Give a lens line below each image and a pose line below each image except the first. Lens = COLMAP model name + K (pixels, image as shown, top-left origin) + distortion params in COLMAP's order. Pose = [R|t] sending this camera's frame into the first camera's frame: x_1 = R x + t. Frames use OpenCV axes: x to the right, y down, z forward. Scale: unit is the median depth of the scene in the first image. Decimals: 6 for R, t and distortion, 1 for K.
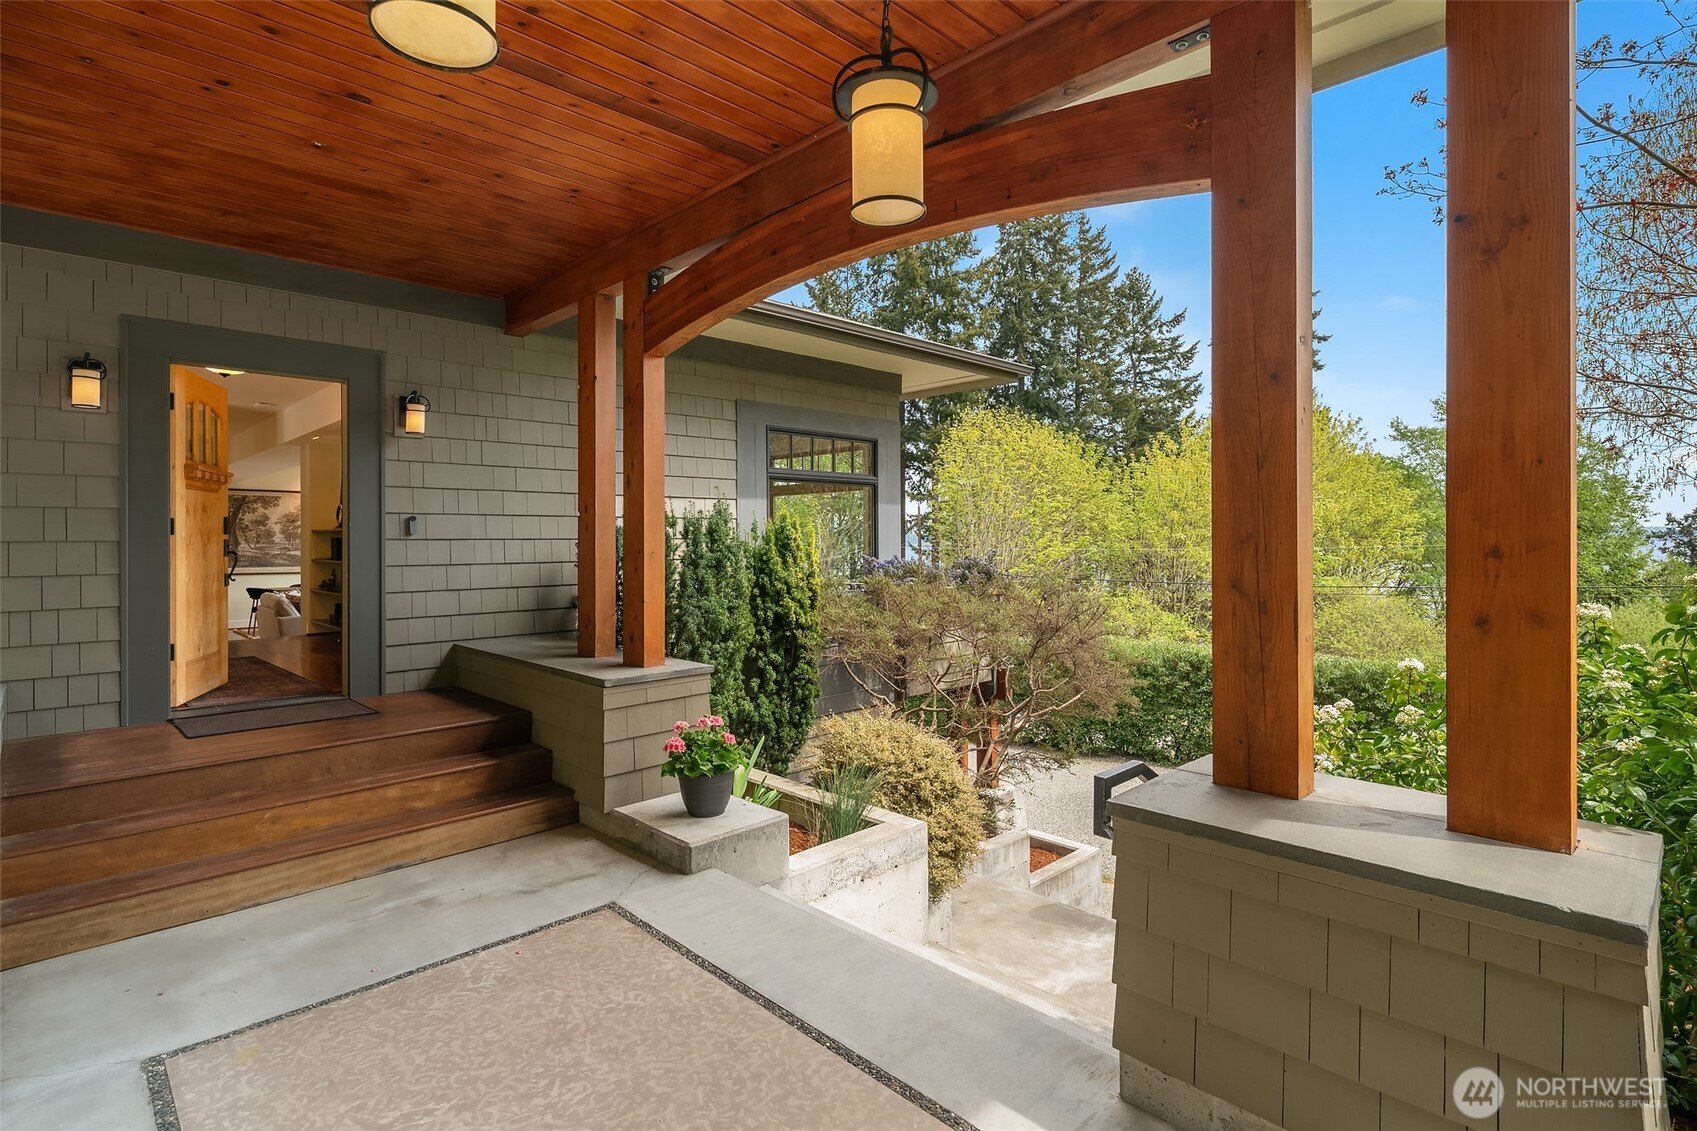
lens RADIAL K [[837.9, 0, 848.2], [0, 837.9, 559.5], [0, 0, 1]] dist [-0.015355, -0.000656]
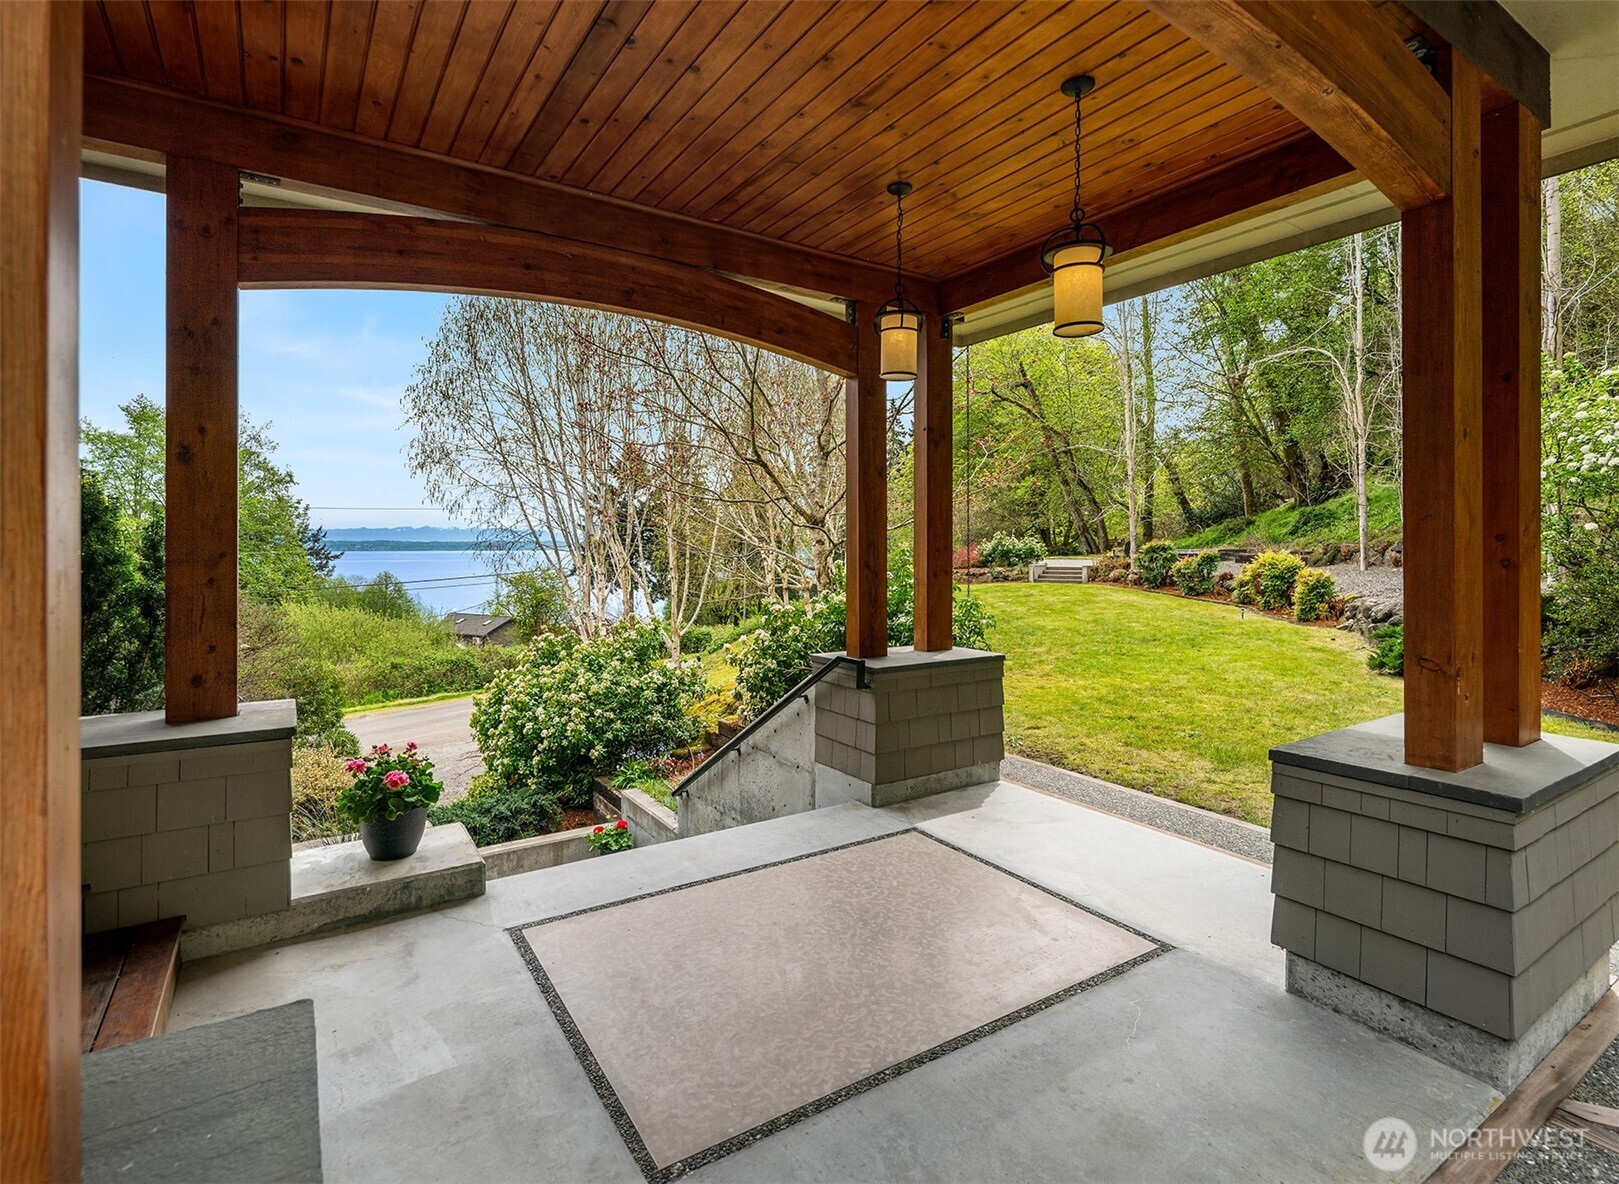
lens RADIAL K [[813.8, 0, 811.9], [0, 813.8, 593.3], [0, 0, 1]] dist [0.003806, 0.000225]
pose [[0.182190, -0.047075, 0.982136, -1.401479], [0.020879, 0.998813, 0.044001, 0.004215], [-0.983042, 0.012490, 0.182956, 0.630104]]
